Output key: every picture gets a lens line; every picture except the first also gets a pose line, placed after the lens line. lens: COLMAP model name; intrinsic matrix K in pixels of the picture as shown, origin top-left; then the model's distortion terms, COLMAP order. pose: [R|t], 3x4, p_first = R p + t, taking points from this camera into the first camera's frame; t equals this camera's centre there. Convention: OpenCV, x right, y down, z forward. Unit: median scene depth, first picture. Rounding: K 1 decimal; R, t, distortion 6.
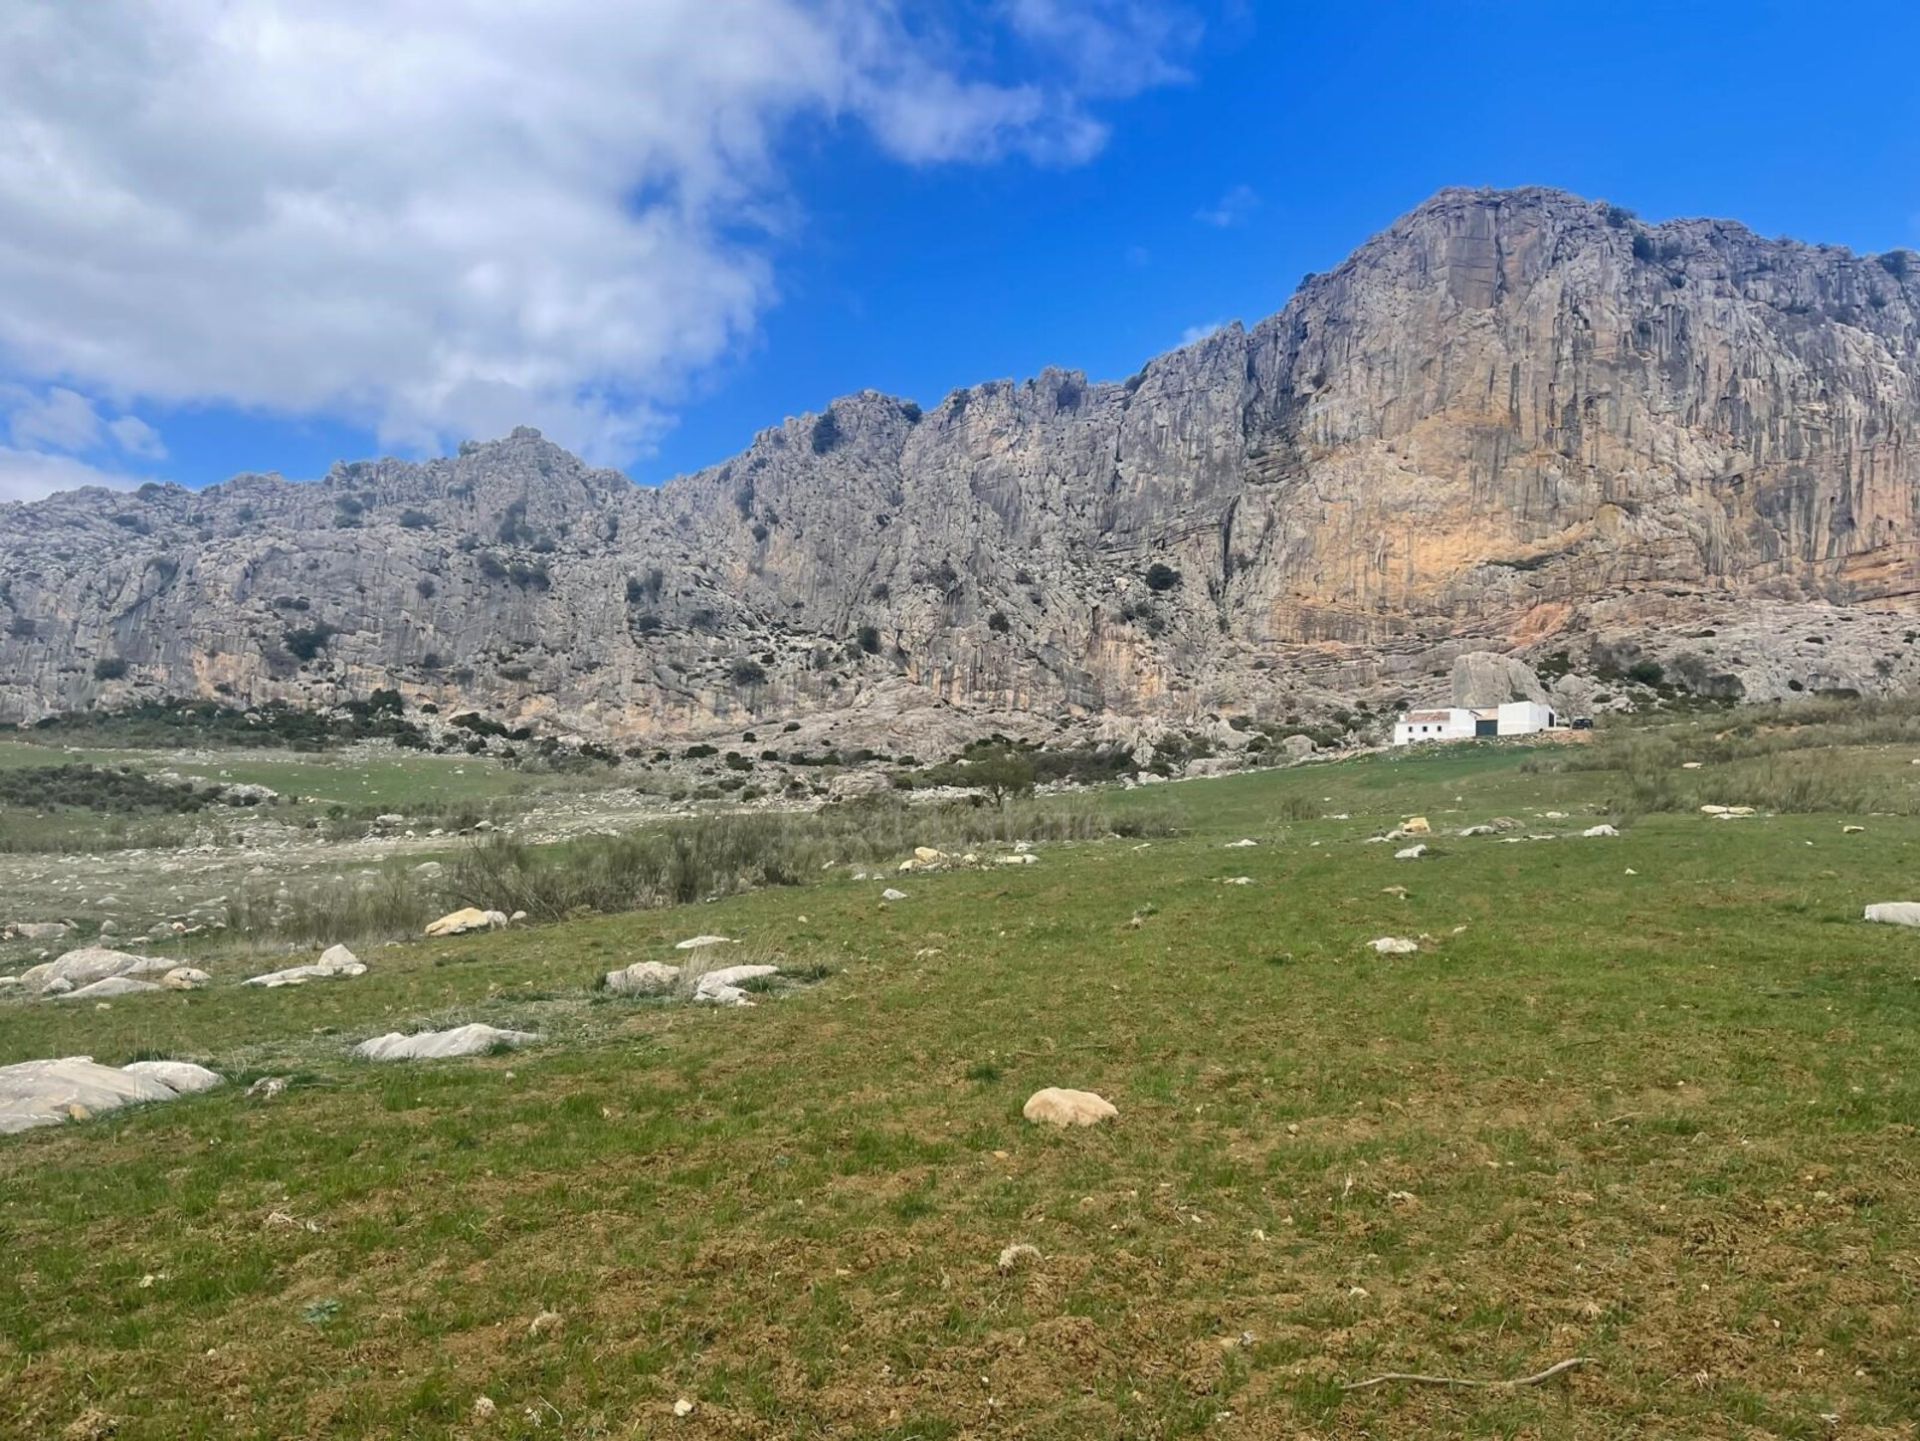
lens RADIAL K [[1437.4, 0, 953.3], [0, 1437.4, 730.7], [0, 0, 1]] dist [0.071887, -0.094418]
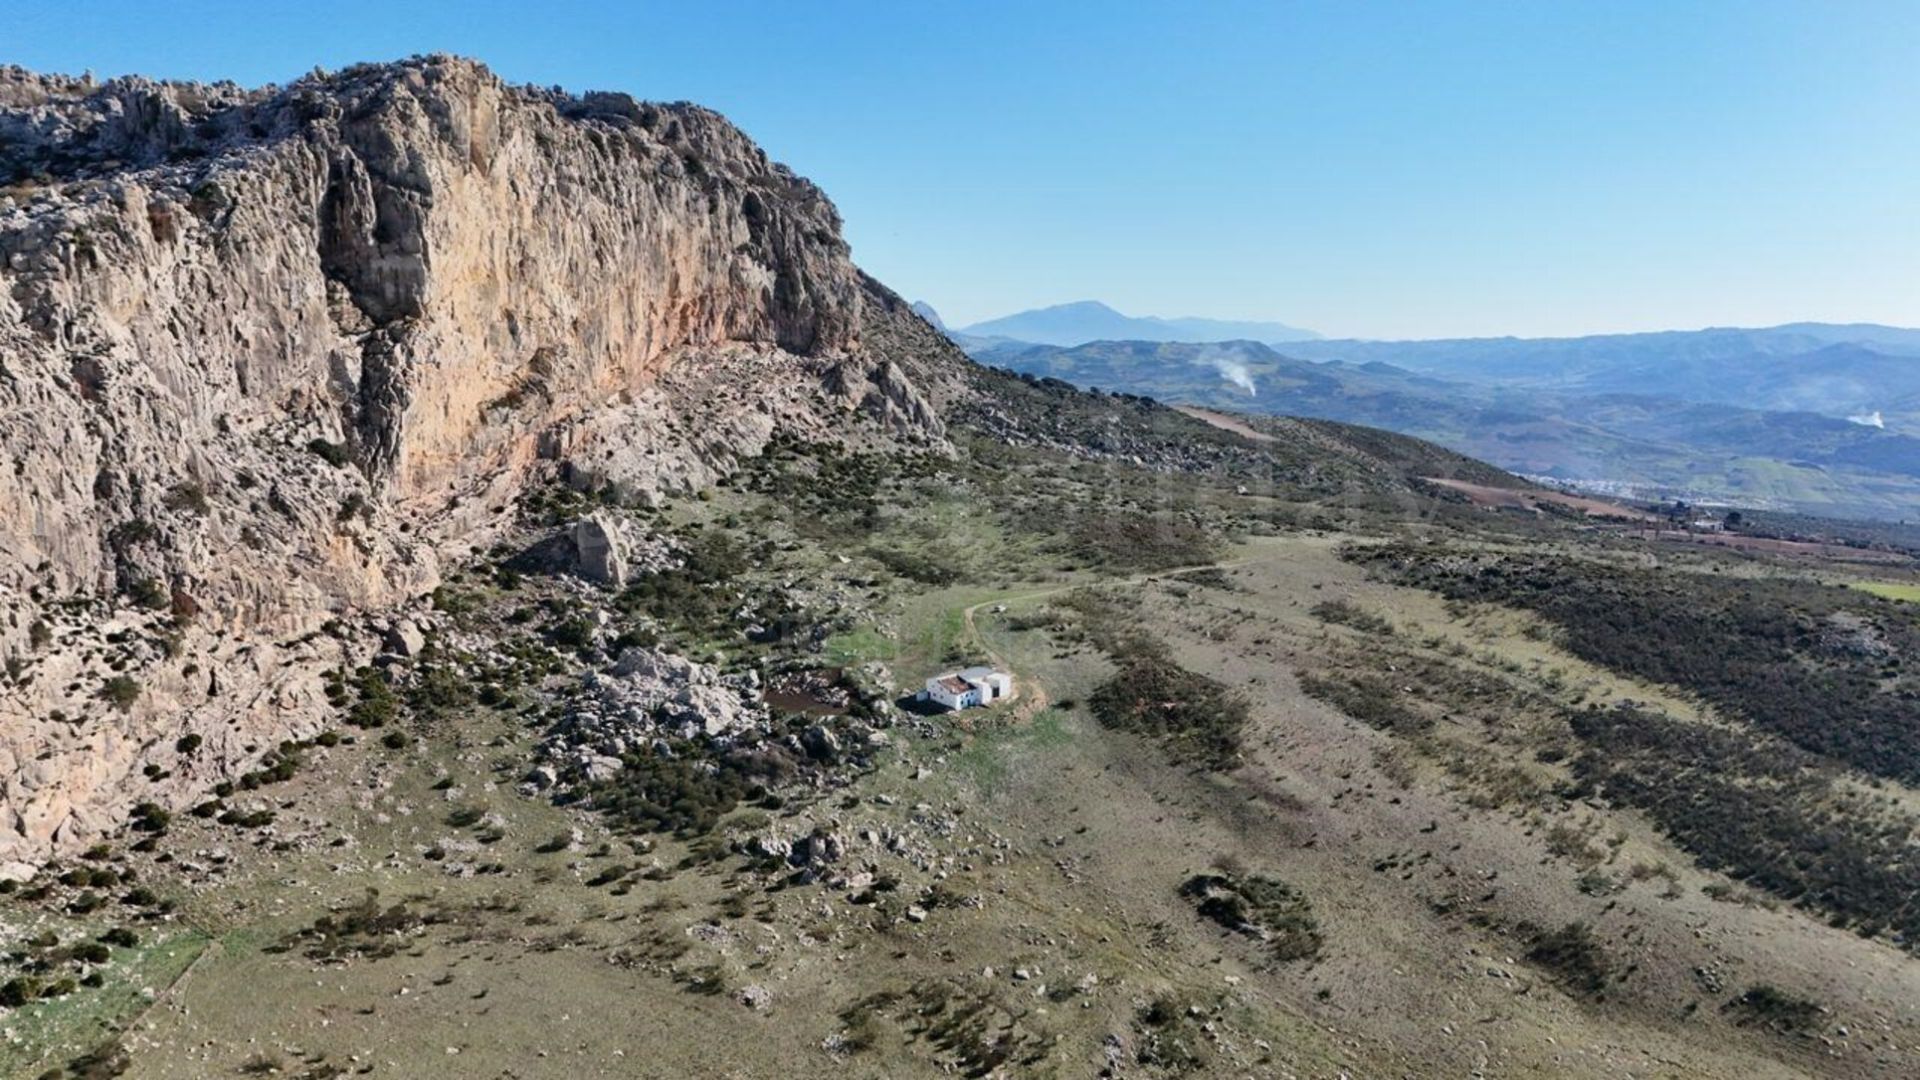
lens RADIAL K [[1404.2, 0, 954.6], [0, 1404.2, 538.2], [0, 0, 1]] dist [0.079435, -0.075276]
pose [[0.175107, -0.208382, 0.962245, -0.764960], [-0.118044, 0.965851, 0.230644, -0.339693], [-0.977447, -0.153974, 0.144529, 0.440662]]
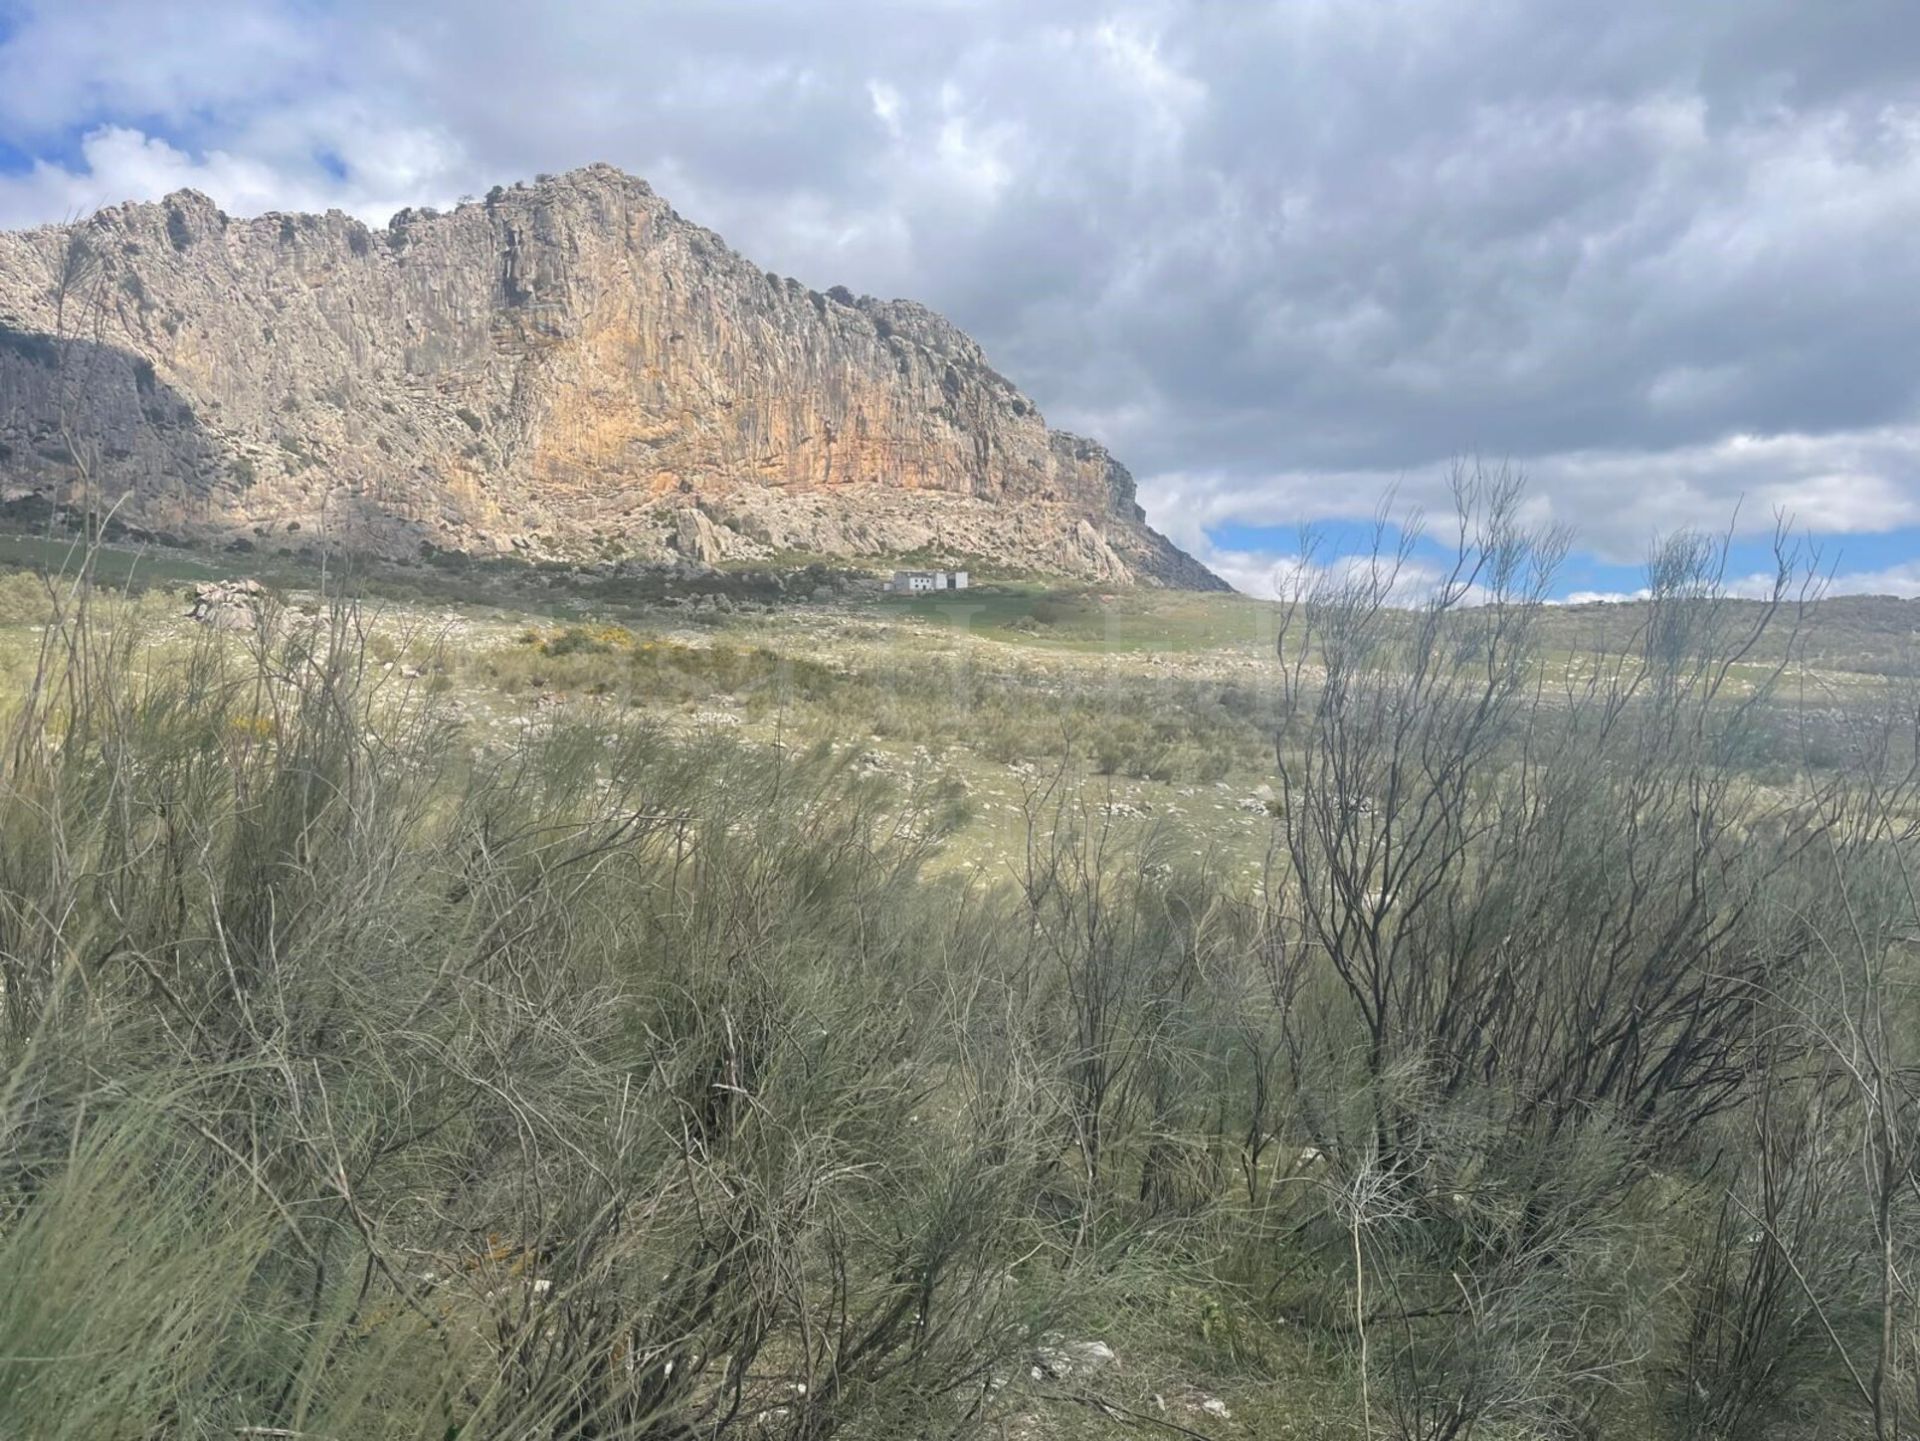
lens RADIAL K [[1437.4, 0, 968.1], [0, 1437.4, 755.9], [0, 0, 1]] dist [0.071887, -0.094418]
pose [[0.449902, -0.081304, 0.889369, -0.874977], [-0.082570, 0.987795, 0.132072, -0.018122], [-0.889253, -0.132855, 0.437697, -0.017978]]
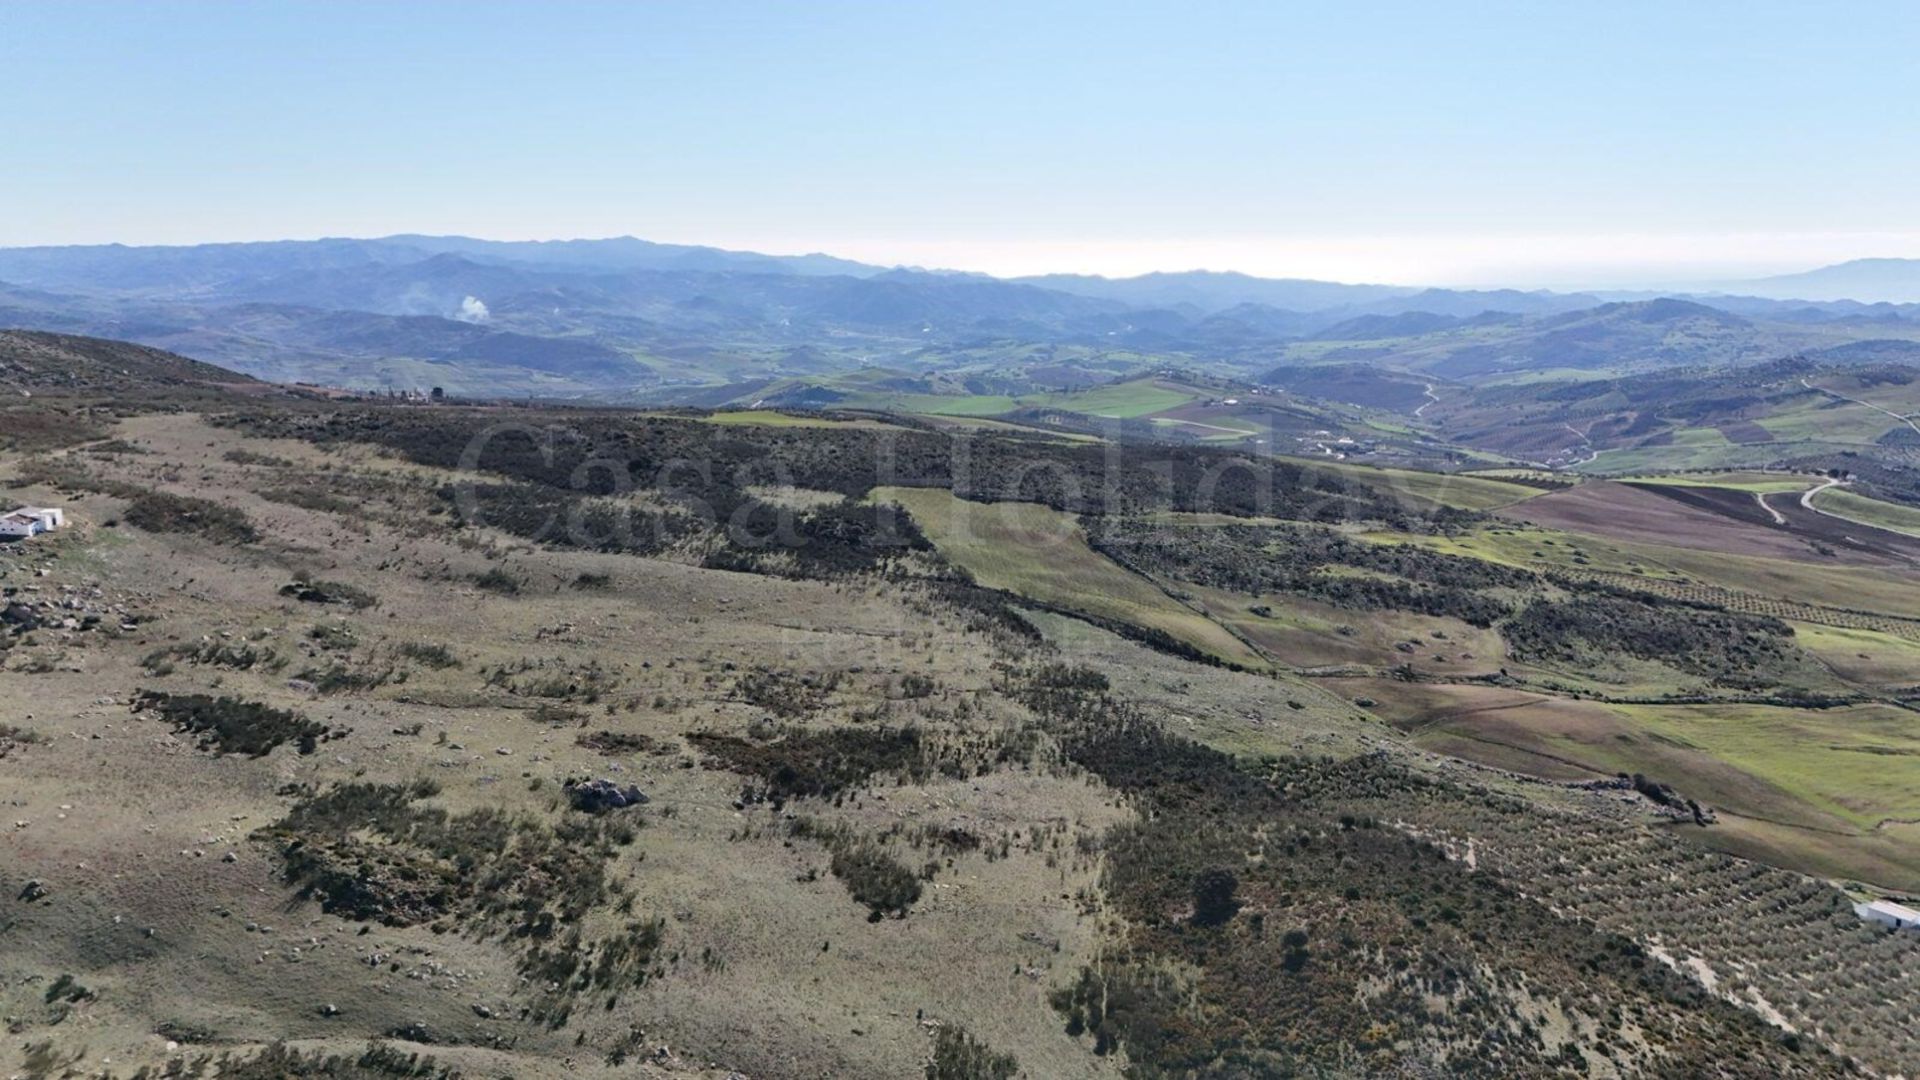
lens RADIAL K [[1404.2, 0, 971.6], [0, 1404.2, 537.3], [0, 0, 1]] dist [0.079435, -0.075276]
pose [[-0.663552, -0.219540, 0.715193, -1.376976], [-0.146767, 0.975598, 0.163305, -0.340935], [-0.733593, 0.003395, -0.679581, 0.827213]]
